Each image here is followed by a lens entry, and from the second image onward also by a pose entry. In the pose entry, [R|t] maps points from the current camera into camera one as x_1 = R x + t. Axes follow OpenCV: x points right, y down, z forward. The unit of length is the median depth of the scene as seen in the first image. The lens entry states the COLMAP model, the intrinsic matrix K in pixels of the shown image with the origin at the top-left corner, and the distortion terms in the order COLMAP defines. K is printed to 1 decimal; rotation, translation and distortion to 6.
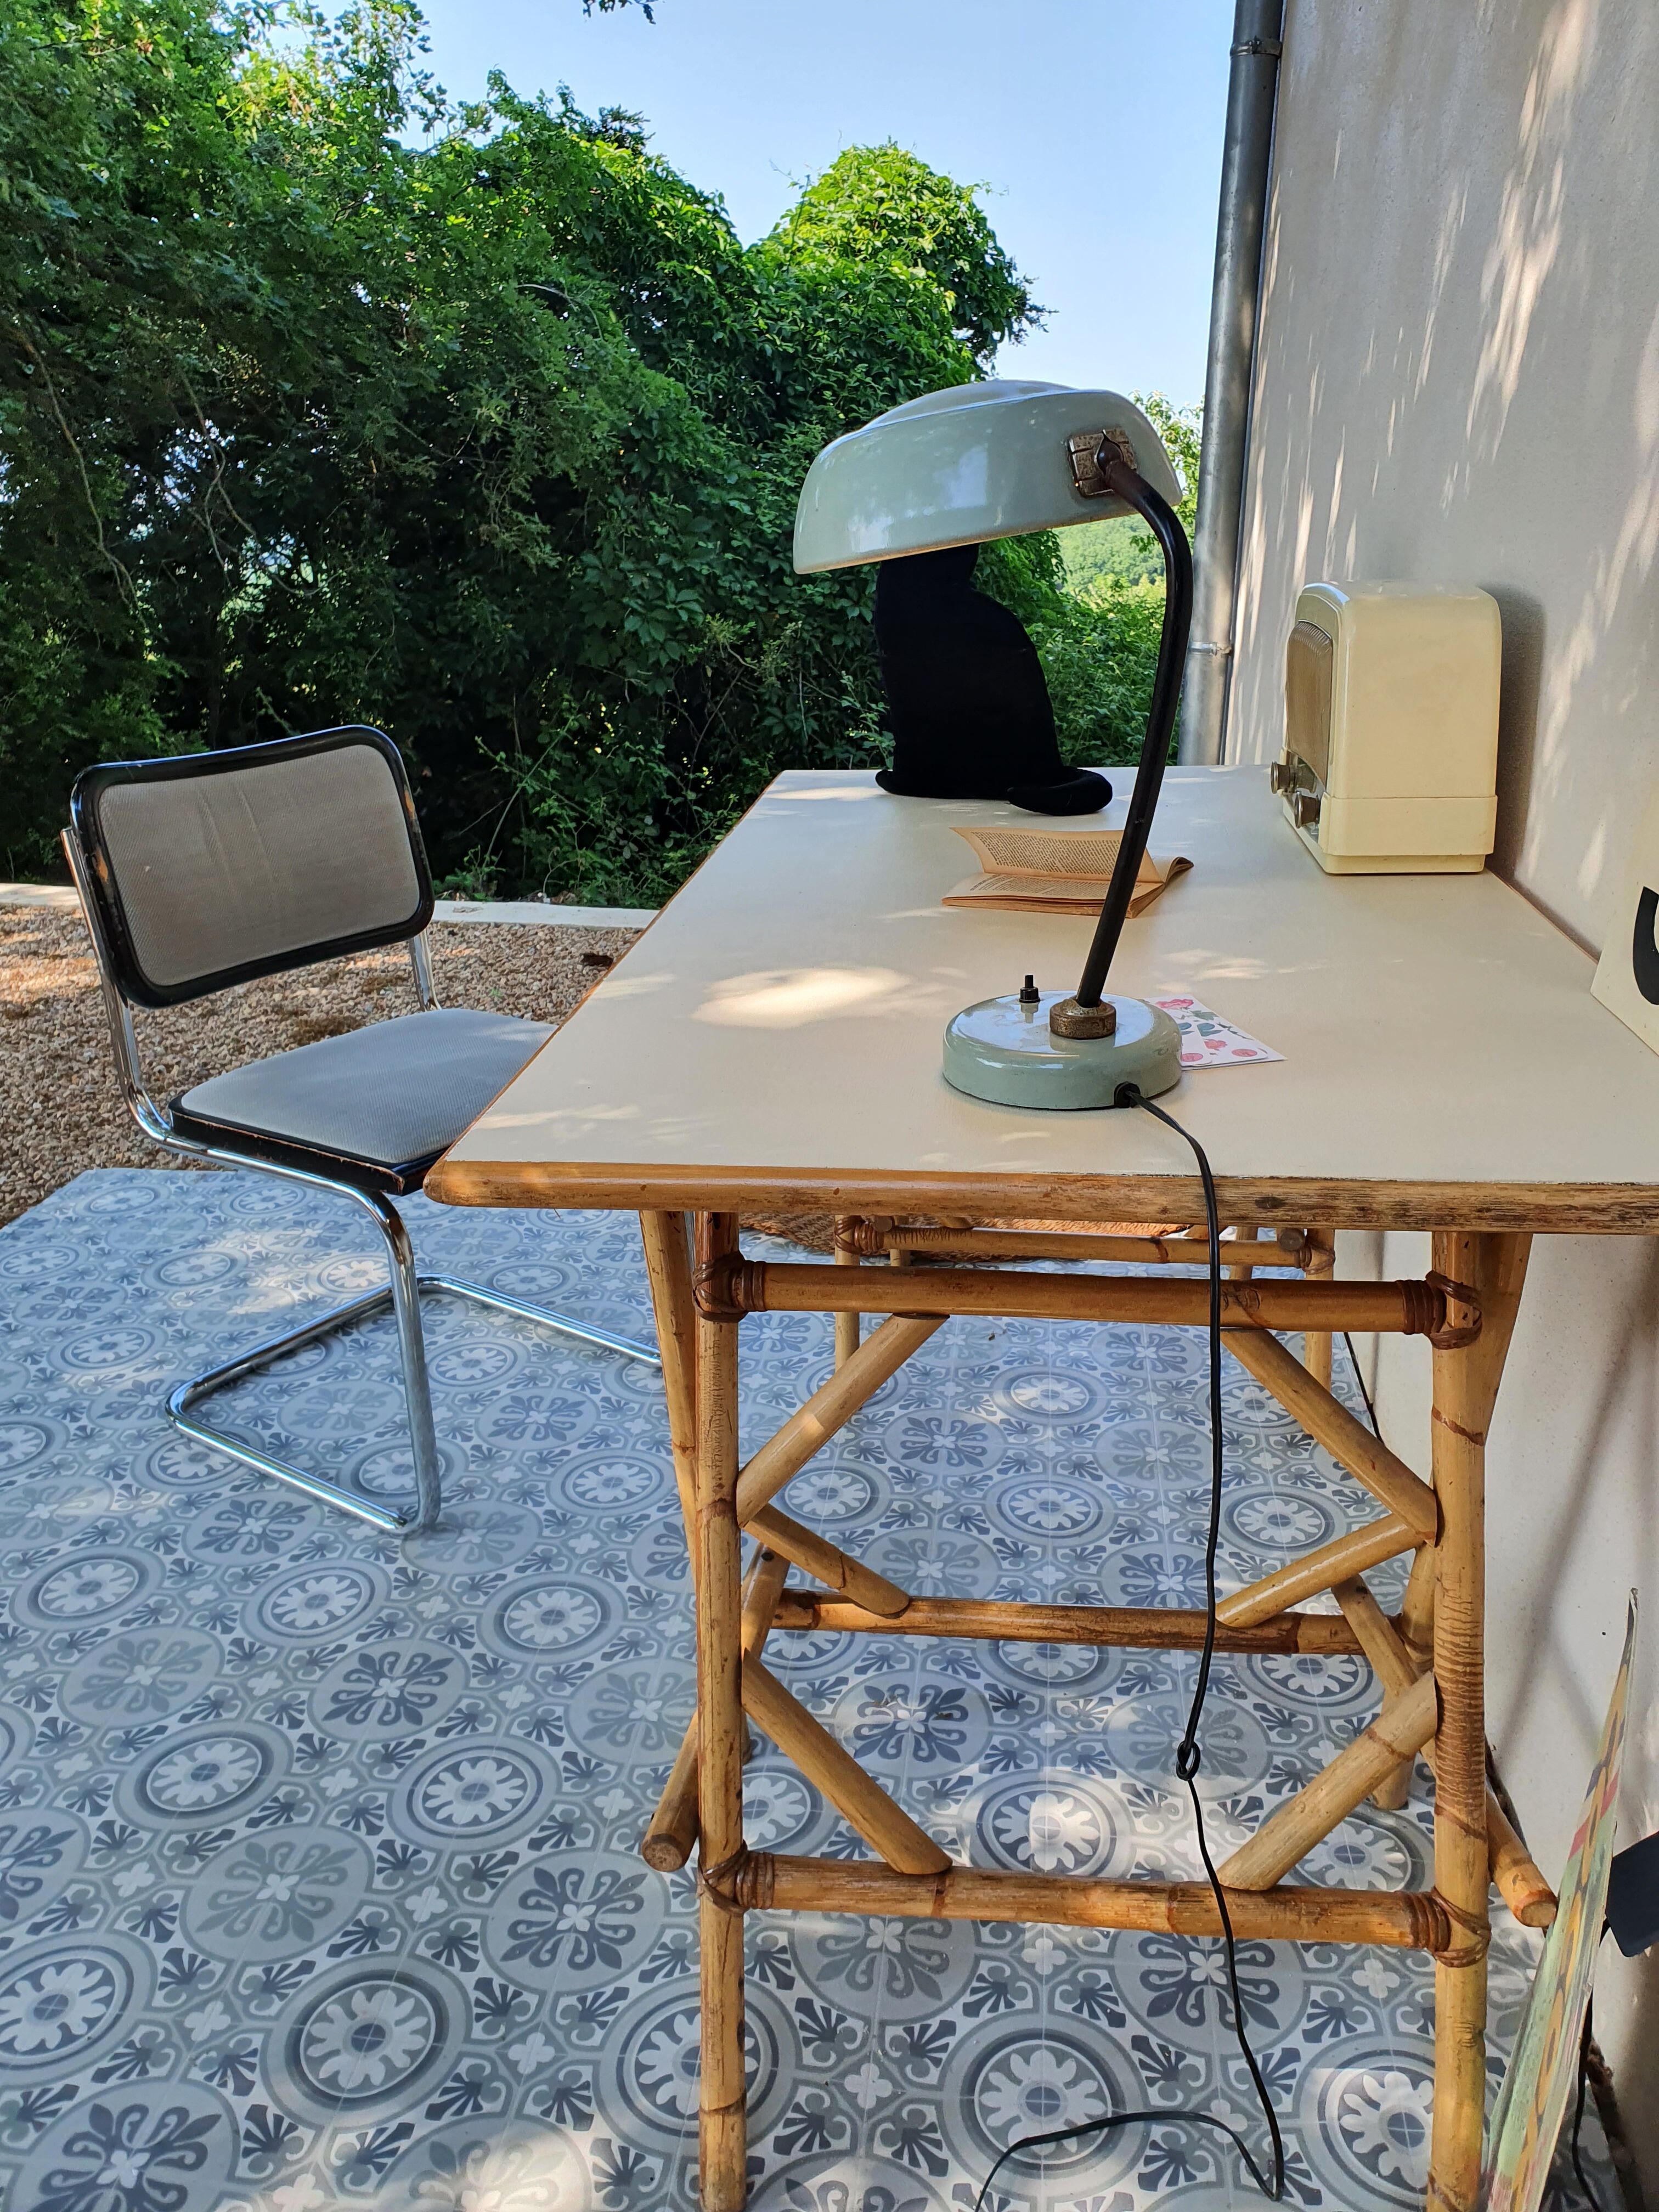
lens RADIAL K [[1654.2, 0, 816.5], [0, 1654.2, 1088.4], [0, 0, 1]] dist [0.006030, -0.007396]
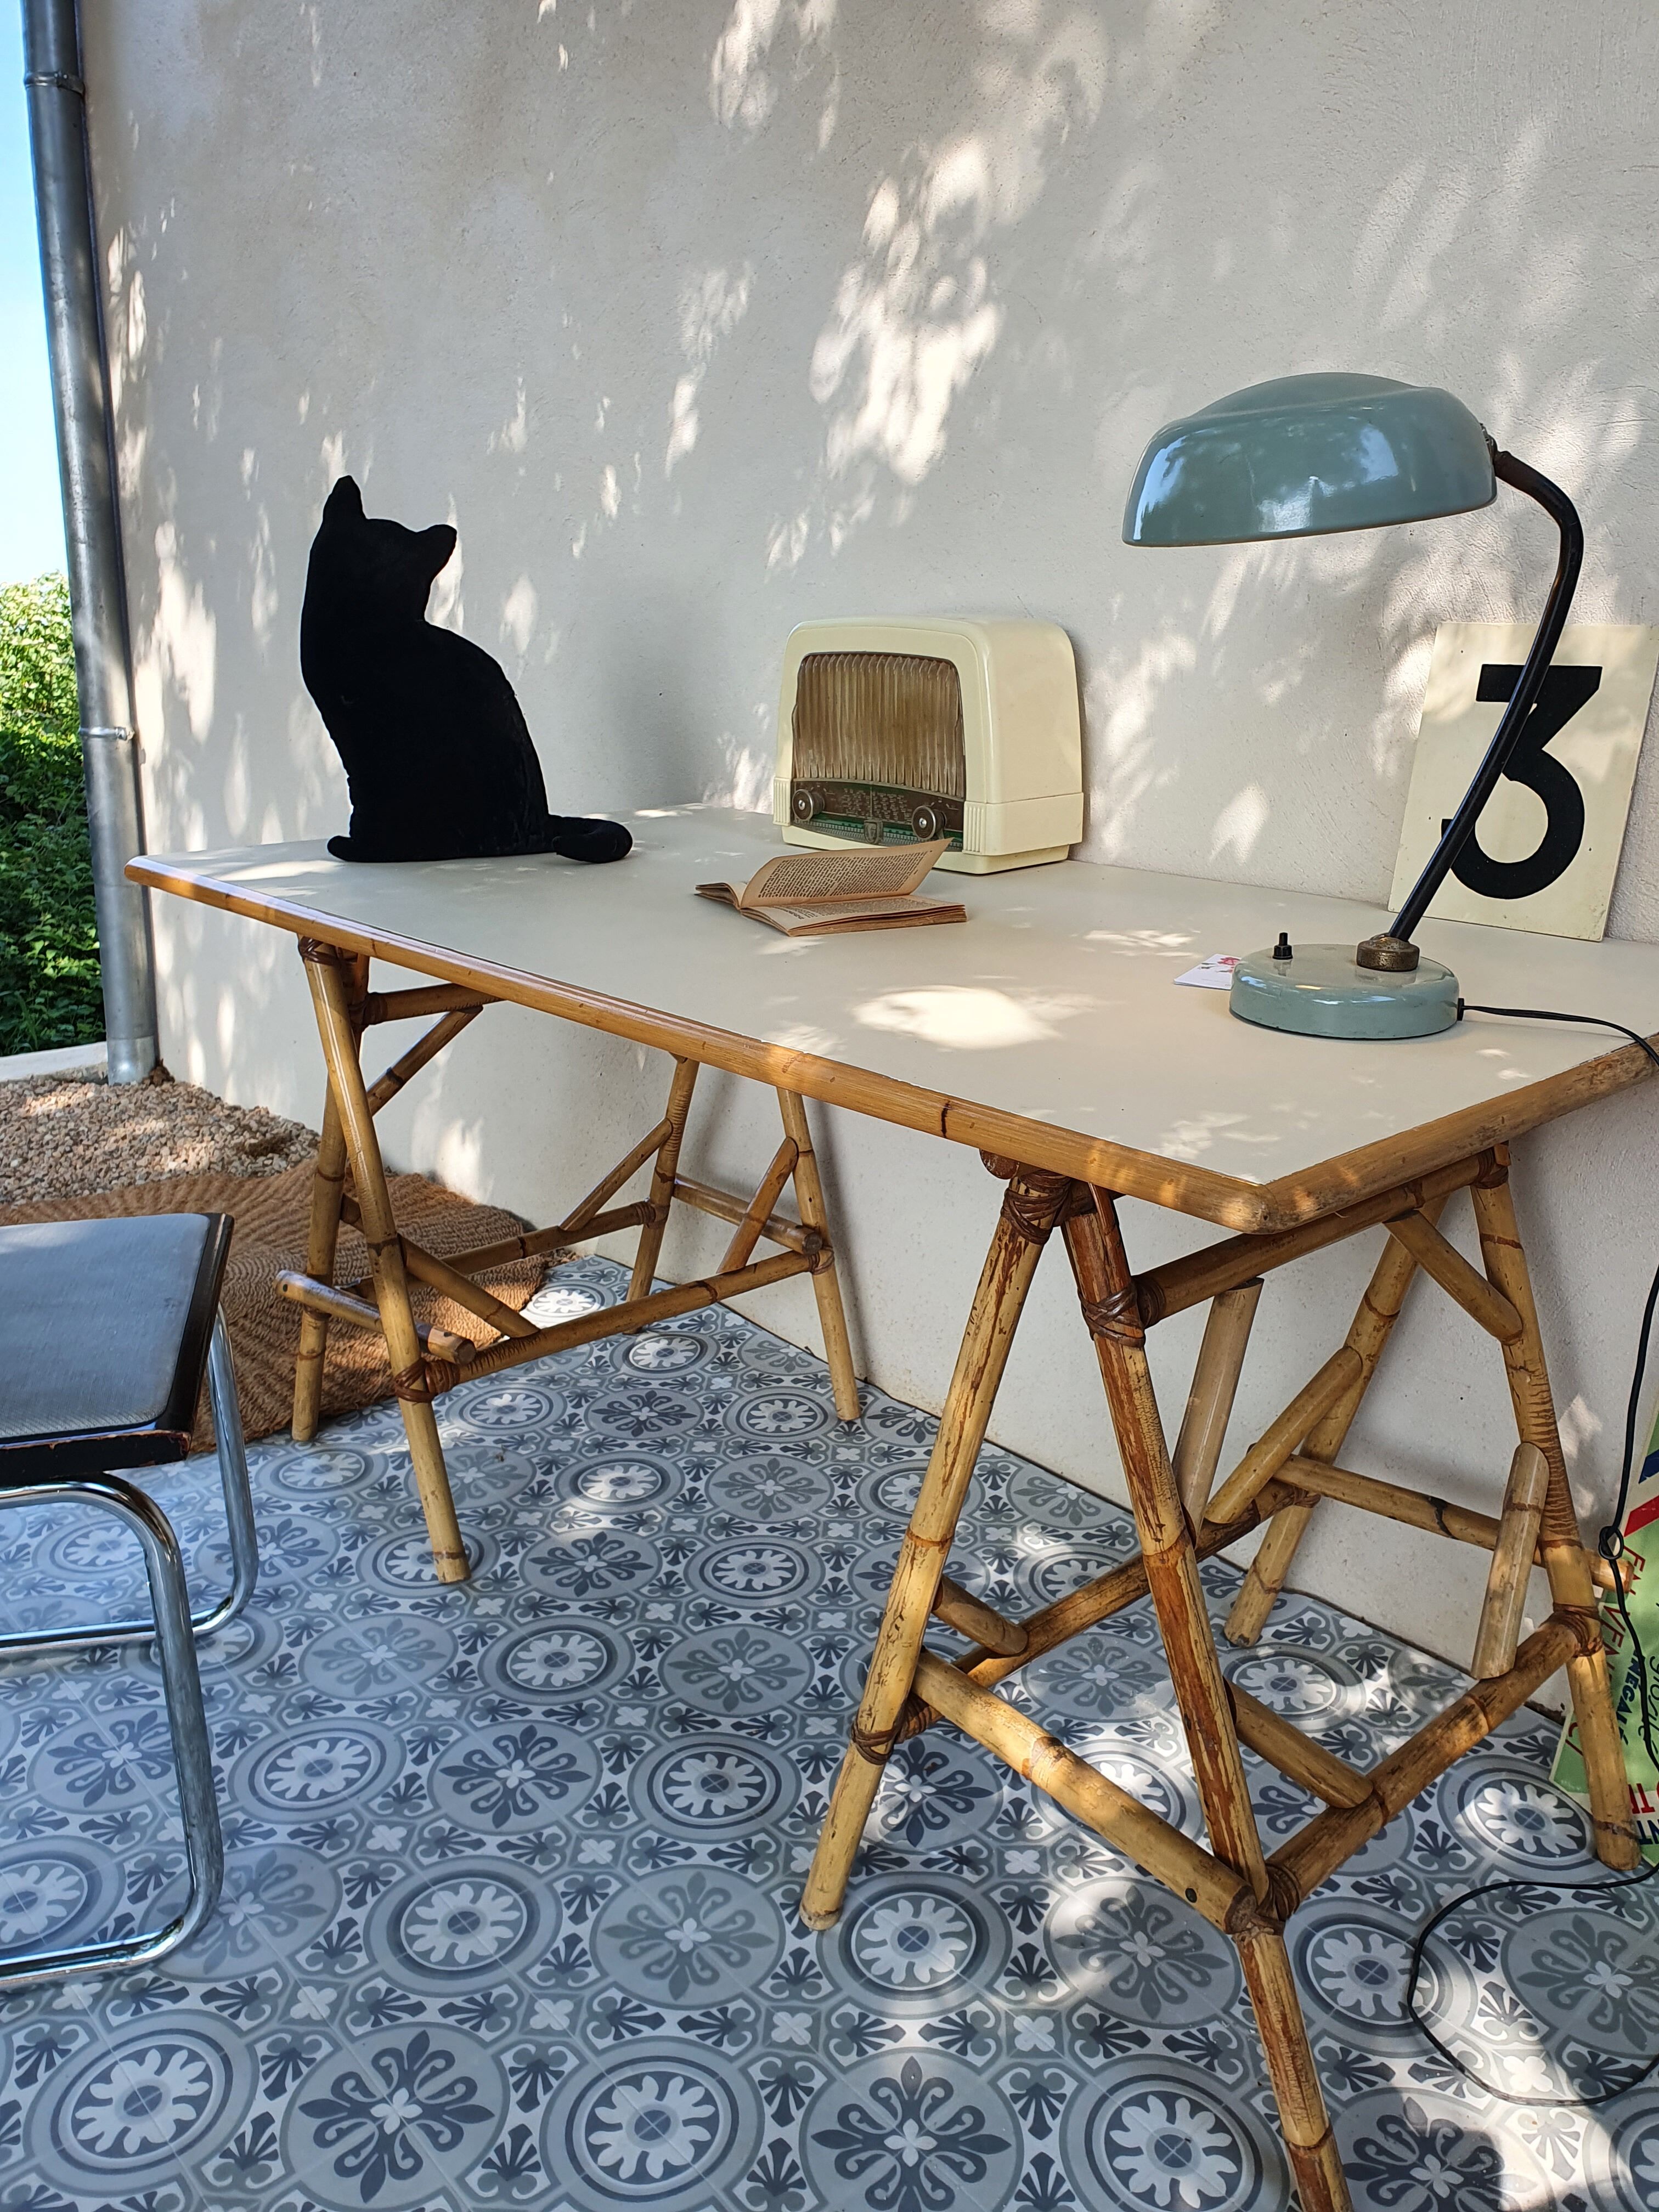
lens RADIAL K [[1677.0, 0, 817.0], [0, 1677.0, 1099.9], [0, 0, 1]] dist [-0.005930, 0.012074]
pose [[0.653981, -0.175236, 0.735936, -0.771640], [0.219657, 0.974878, 0.036935, -0.062438], [-0.723920, 0.137499, 0.676043, 0.422764]]
